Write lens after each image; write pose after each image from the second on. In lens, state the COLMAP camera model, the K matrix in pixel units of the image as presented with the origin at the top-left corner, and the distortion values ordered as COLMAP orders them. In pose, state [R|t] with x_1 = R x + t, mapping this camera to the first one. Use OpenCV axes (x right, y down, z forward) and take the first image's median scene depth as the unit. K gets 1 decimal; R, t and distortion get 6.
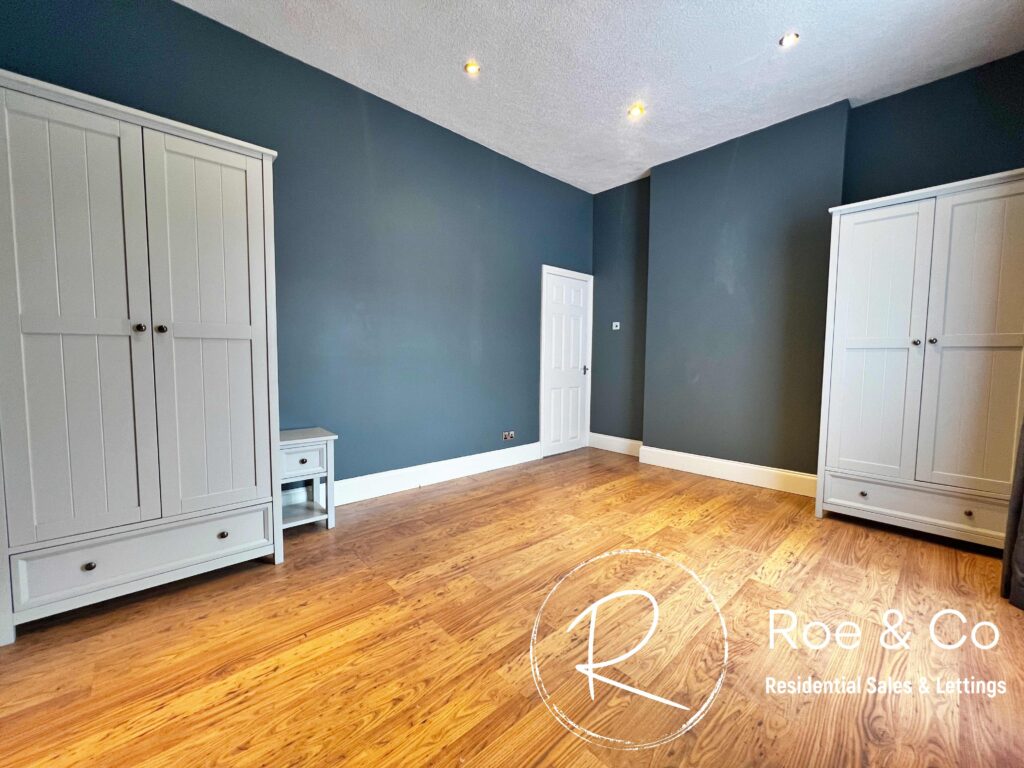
lens RADIAL K [[411.9, 0, 514.9], [0, 411.9, 382.2], [0, 0, 1]] dist [-0.001569, -0.000016]
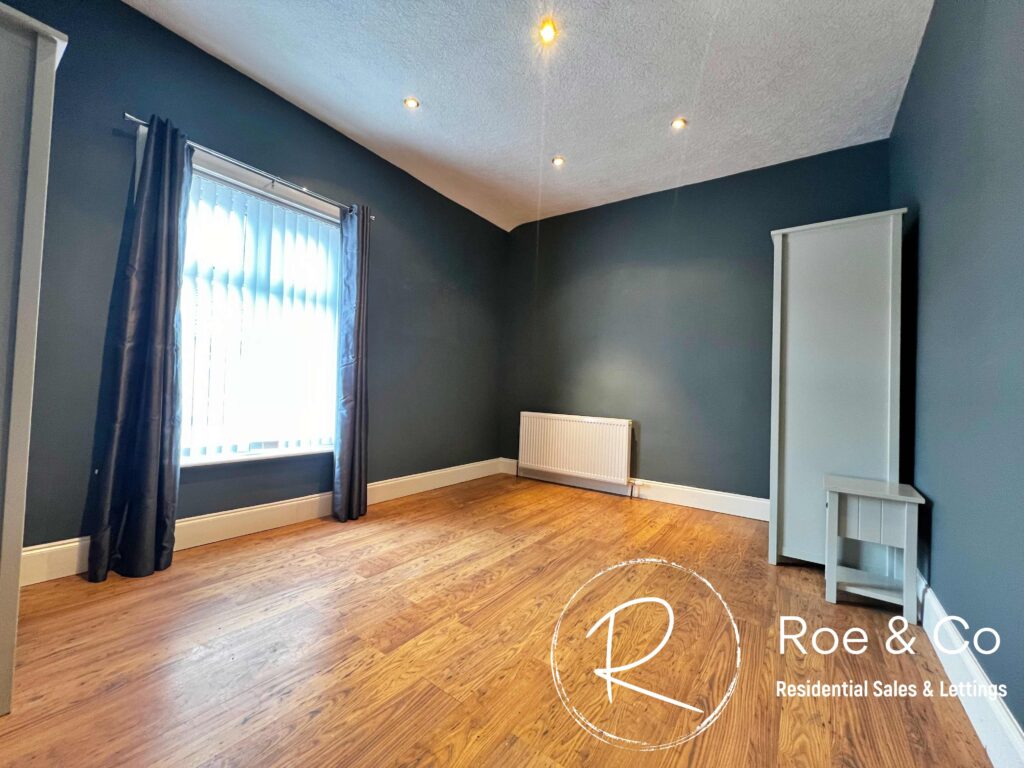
lens RADIAL K [[411.9, 0, 514.9], [0, 411.9, 382.2], [0, 0, 1]] dist [-0.001569, -0.000016]
pose [[-0.979830, -0.048622, -0.193825, 0.434516], [-0.058255, 0.997318, 0.044308, -0.099113], [0.191151, 0.054705, -0.980035, 2.120666]]
